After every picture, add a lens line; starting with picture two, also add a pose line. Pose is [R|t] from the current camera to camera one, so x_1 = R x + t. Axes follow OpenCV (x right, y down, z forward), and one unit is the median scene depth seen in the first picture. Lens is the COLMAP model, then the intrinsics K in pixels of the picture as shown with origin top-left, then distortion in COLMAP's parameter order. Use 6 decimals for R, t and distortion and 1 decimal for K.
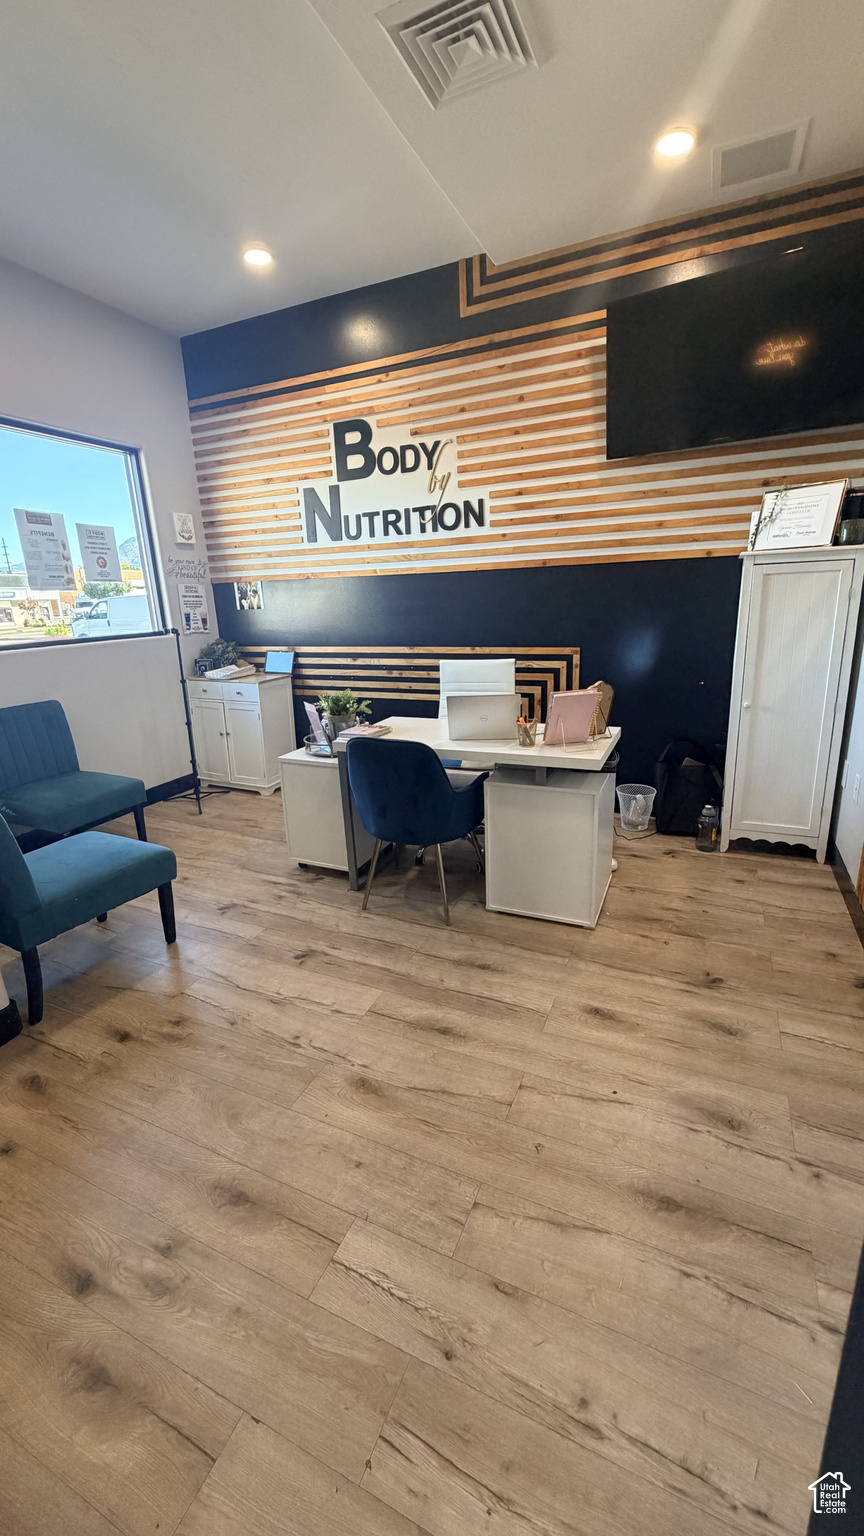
lens RADIAL K [[609.9, 0, 430.4], [0, 609.9, 762.8], [0, 0, 1]] dist [-0.000478, 0.000212]
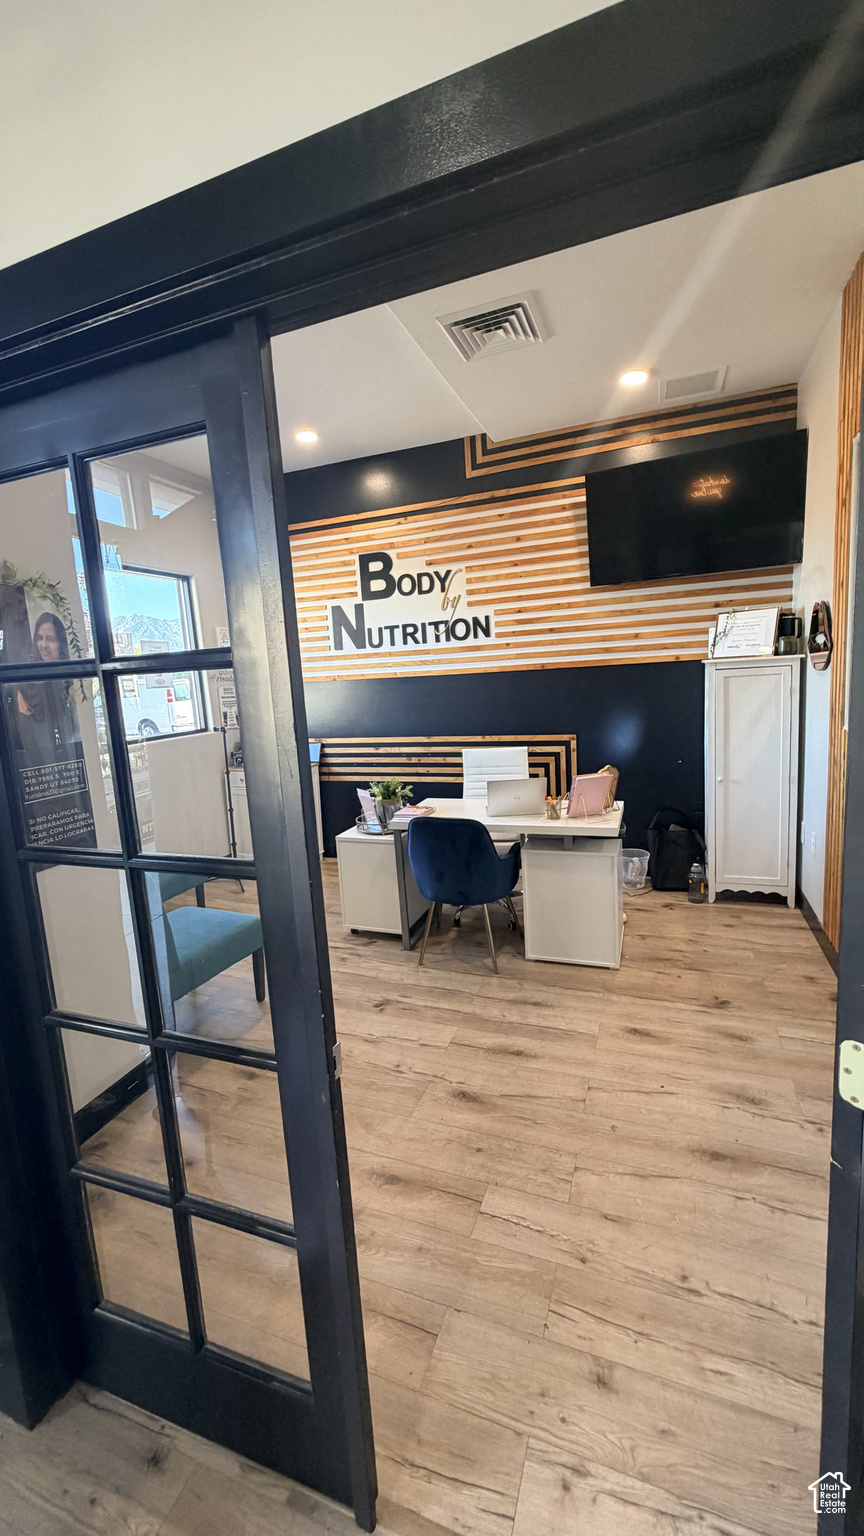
lens RADIAL K [[609.9, 0, 430.4], [0, 609.9, 762.8], [0, 0, 1]] dist [-0.000478, 0.000212]
pose [[0.997552, -0.030528, 0.062915, -0.112814], [0.038105, 0.991676, -0.122990, 0.001040], [-0.058637, 0.125086, 0.990412, -0.151846]]
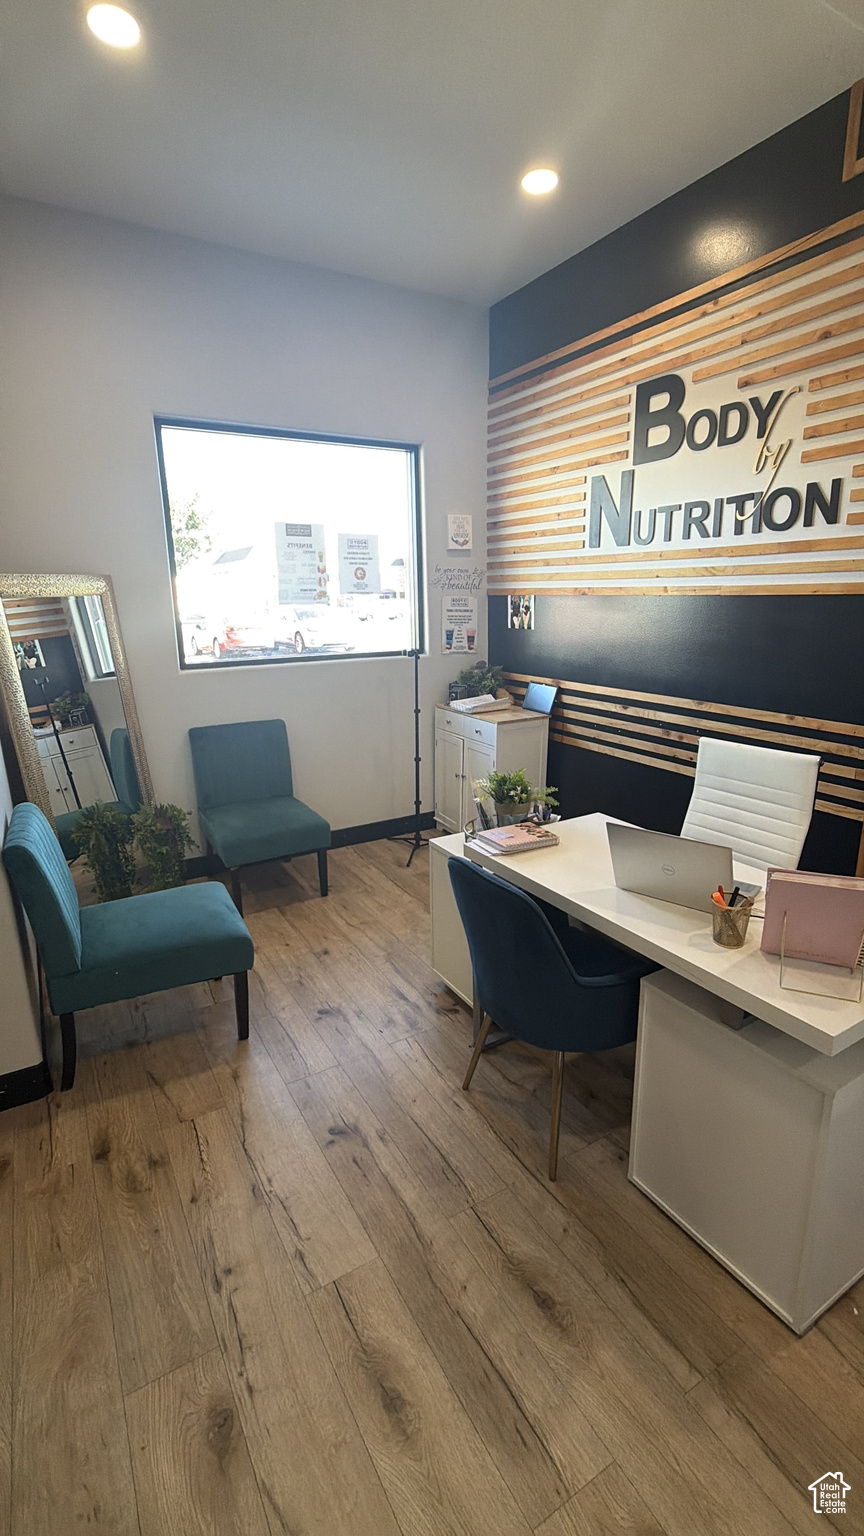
lens RADIAL K [[688.1, 0, 429.5], [0, 688.1, 766.2], [0, 0, 1]] dist [0.001949, -0.000004]
pose [[0.819001, 0.165110, -0.549523, 0.171585], [-0.169188, 0.984615, 0.043683, -0.112374], [0.548282, 0.057197, 0.834336, 0.222466]]
